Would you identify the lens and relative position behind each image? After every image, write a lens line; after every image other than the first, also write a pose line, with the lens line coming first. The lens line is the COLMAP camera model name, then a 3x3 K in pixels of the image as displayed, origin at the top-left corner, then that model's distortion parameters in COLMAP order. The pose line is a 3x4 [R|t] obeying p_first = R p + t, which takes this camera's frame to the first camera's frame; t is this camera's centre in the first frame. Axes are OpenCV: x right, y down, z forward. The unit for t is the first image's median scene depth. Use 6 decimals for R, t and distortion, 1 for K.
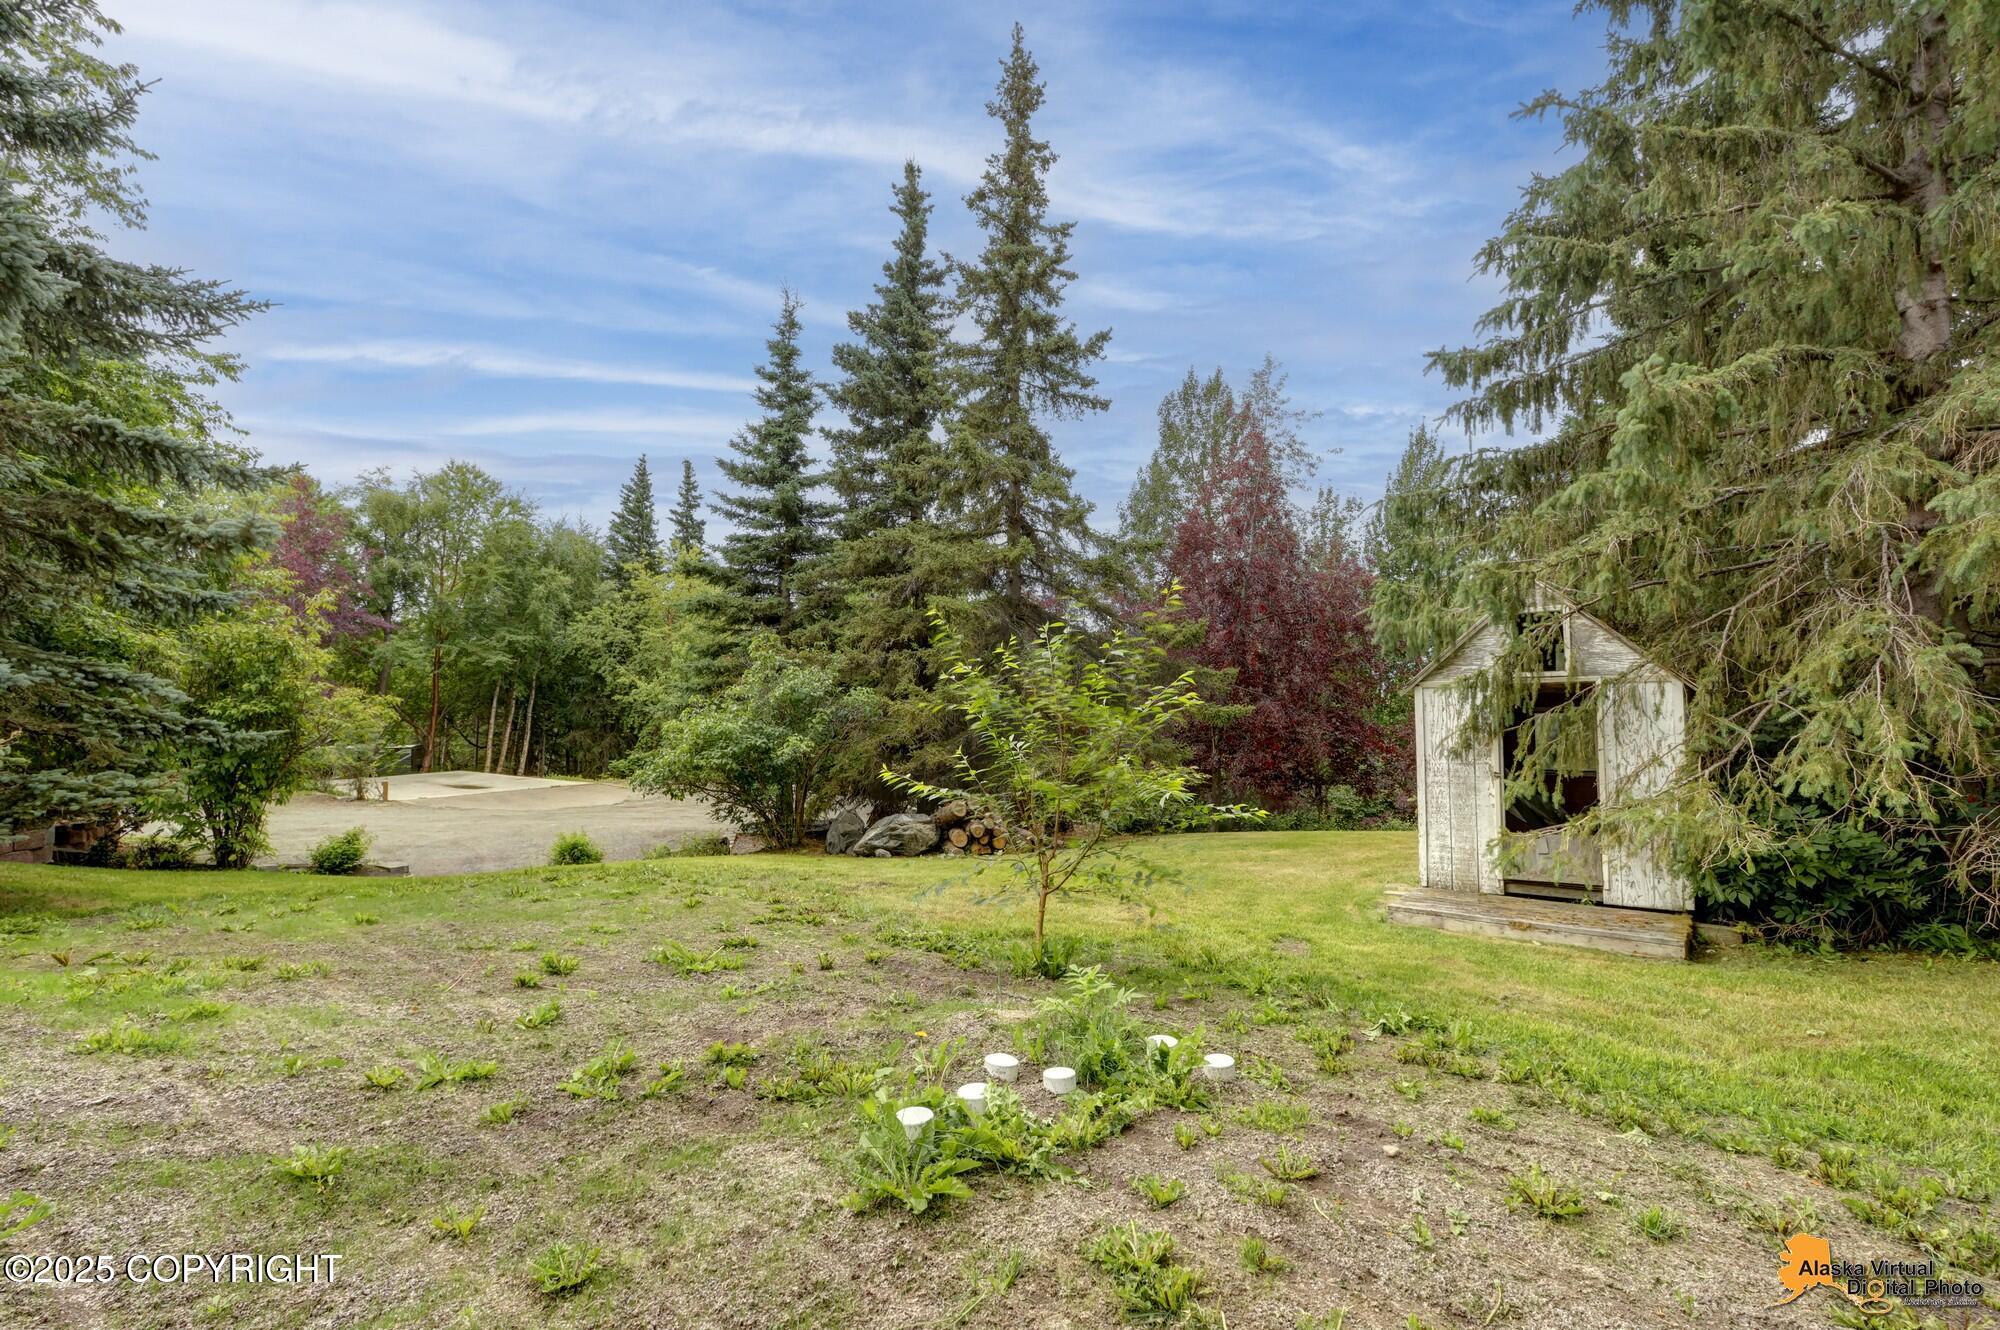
lens RADIAL K [[980.9, 0, 1002.3], [0, 980.9, 666.2], [0, 0, 1]] dist [-0.000209, 0.000069]
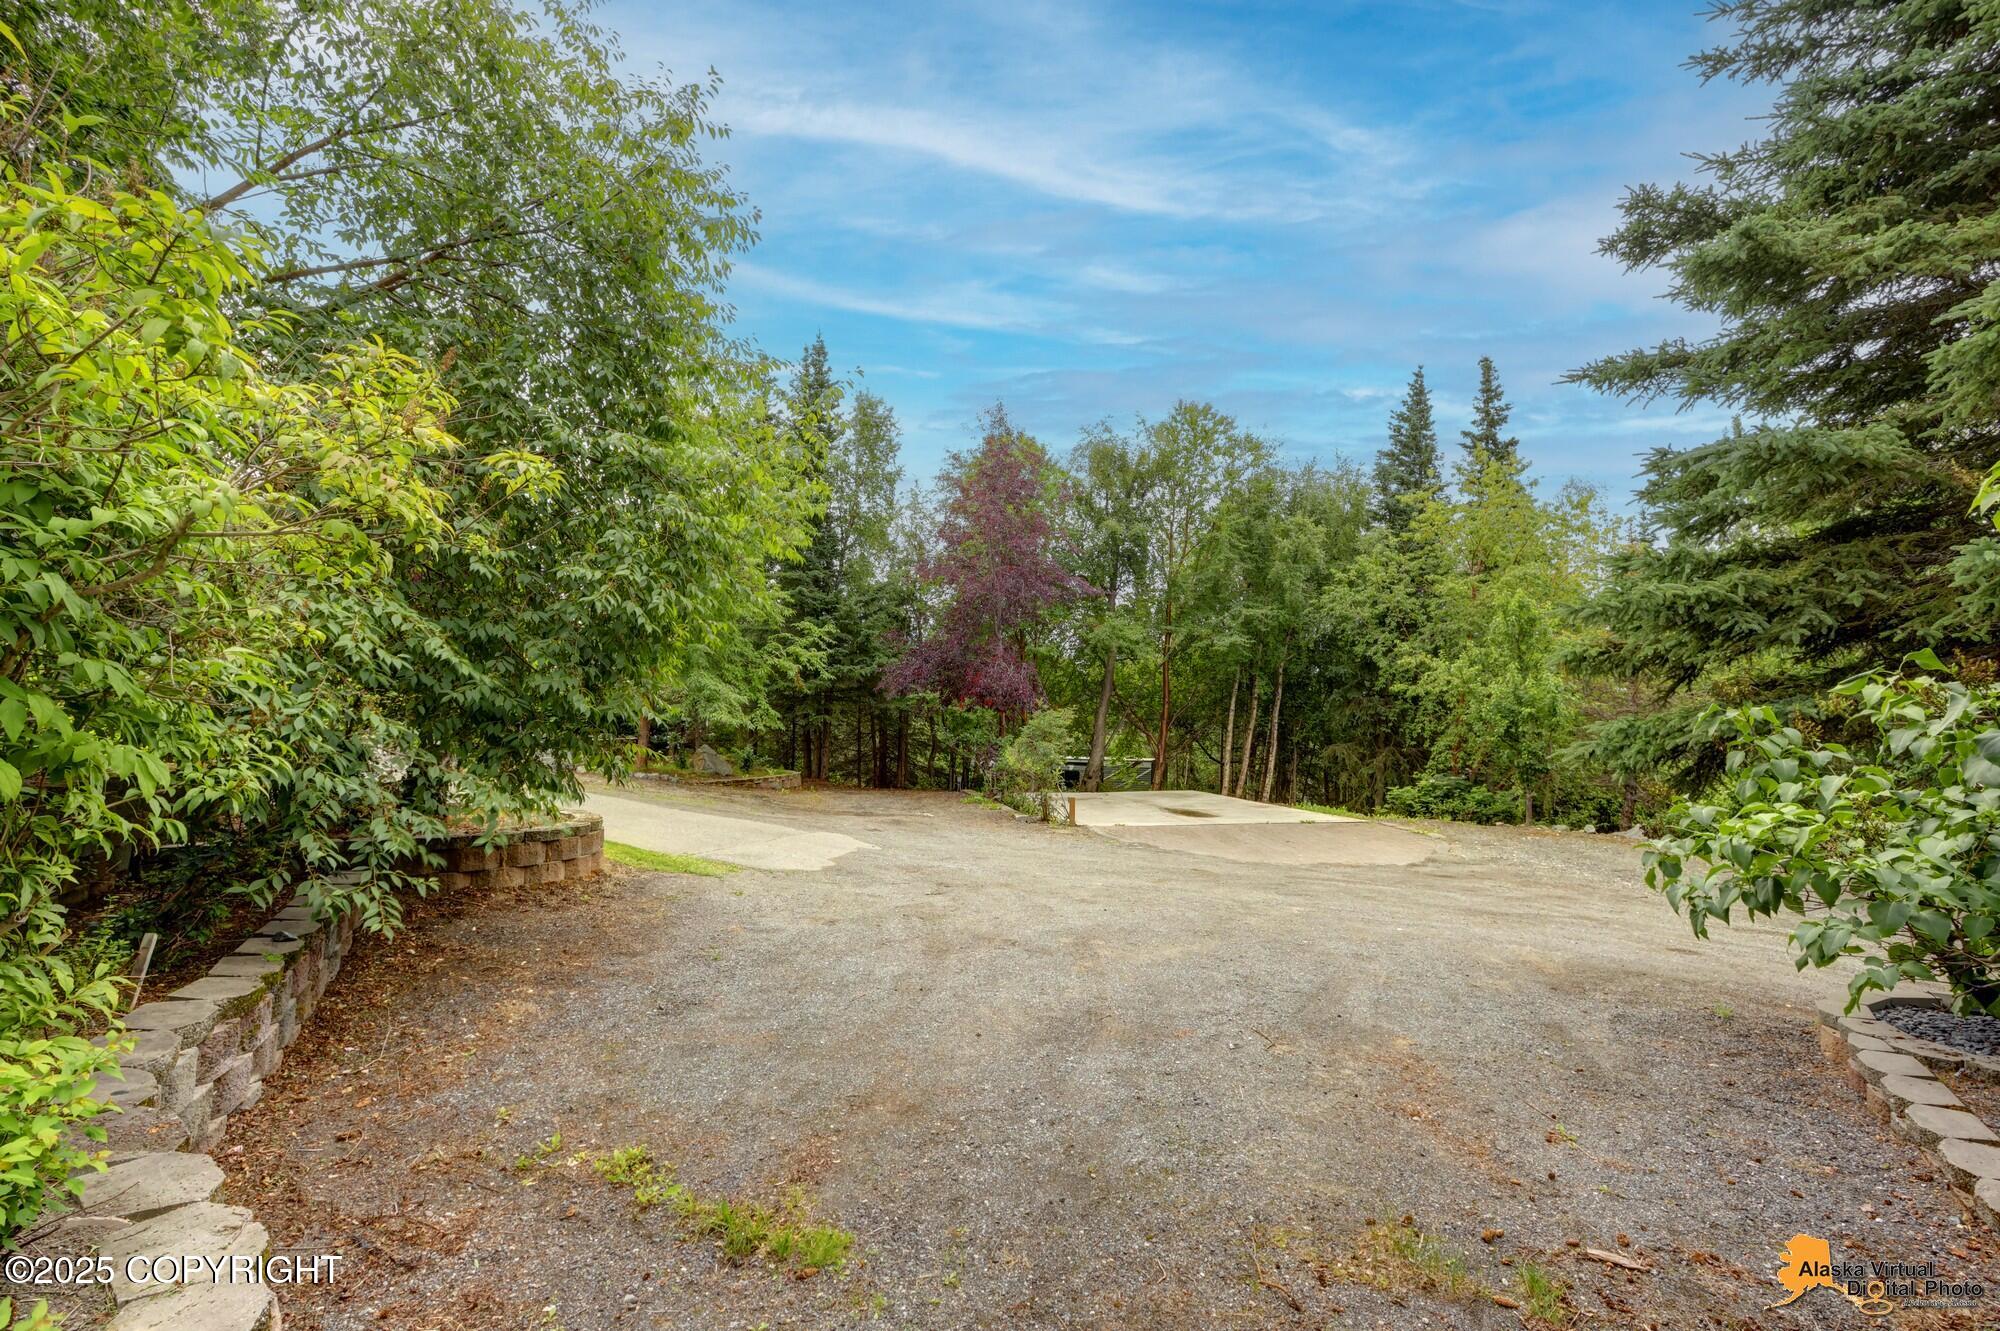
lens RADIAL K [[980.9, 0, 1002.0], [0, 980.9, 667.0], [0, 0, 1]] dist [-0.000209, 0.000069]
pose [[0.739503, -0.029305, -0.672515, -0.139052], [0.007031, 0.999334, -0.035815, 0.035445], [0.673116, 0.021757, 0.739217, 0.321356]]
